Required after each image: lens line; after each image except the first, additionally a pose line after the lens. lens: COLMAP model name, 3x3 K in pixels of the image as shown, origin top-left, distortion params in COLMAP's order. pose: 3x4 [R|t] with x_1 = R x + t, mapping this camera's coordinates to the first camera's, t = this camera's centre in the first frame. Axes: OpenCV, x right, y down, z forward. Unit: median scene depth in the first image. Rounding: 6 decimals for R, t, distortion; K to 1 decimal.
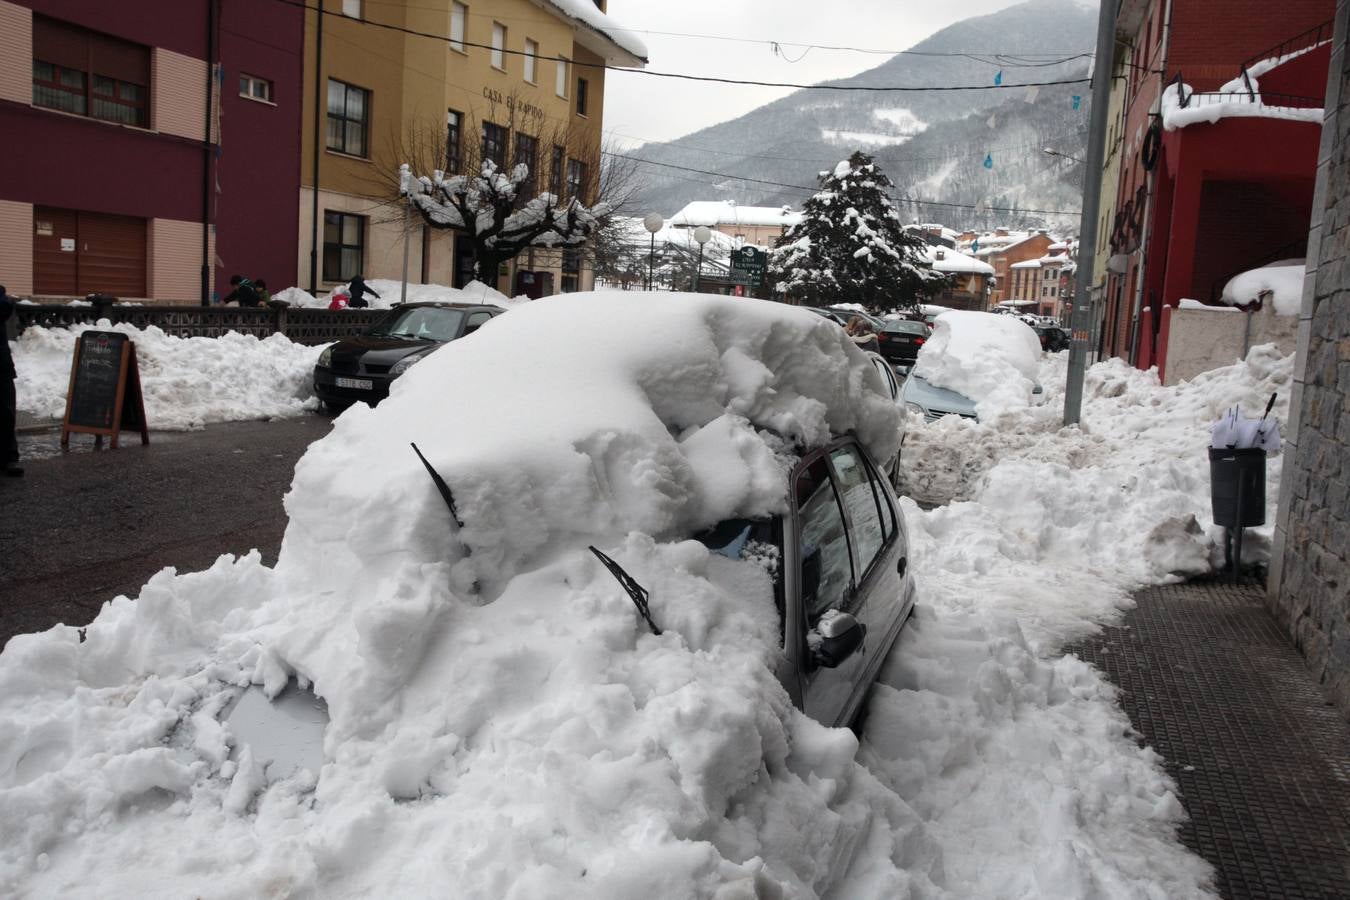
lens RADIAL K [[1317.2, 0, 675.0], [0, 1317.2, 450.0], [0, 0, 1]] dist [-0.005209, 0.007074]
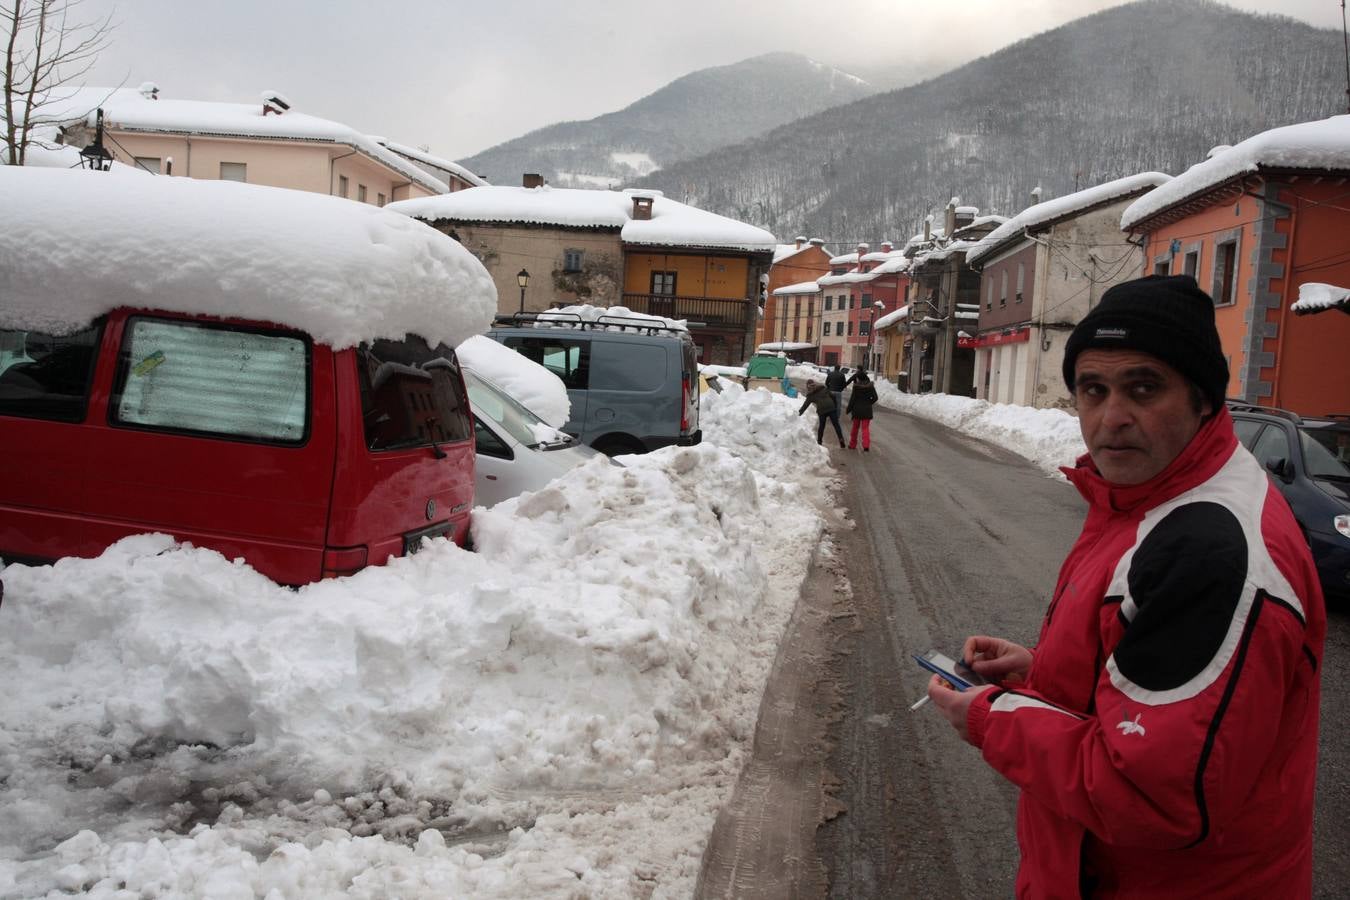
lens RADIAL K [[1317.2, 0, 675.0], [0, 1317.2, 450.0], [0, 0, 1]] dist [-0.005209, 0.007074]
pose [[0.981830, -0.009943, 0.189502, 0.079615], [0.017184, 0.999182, -0.036607, -0.036290], [-0.188983, 0.039199, 0.981198, 0.361971]]
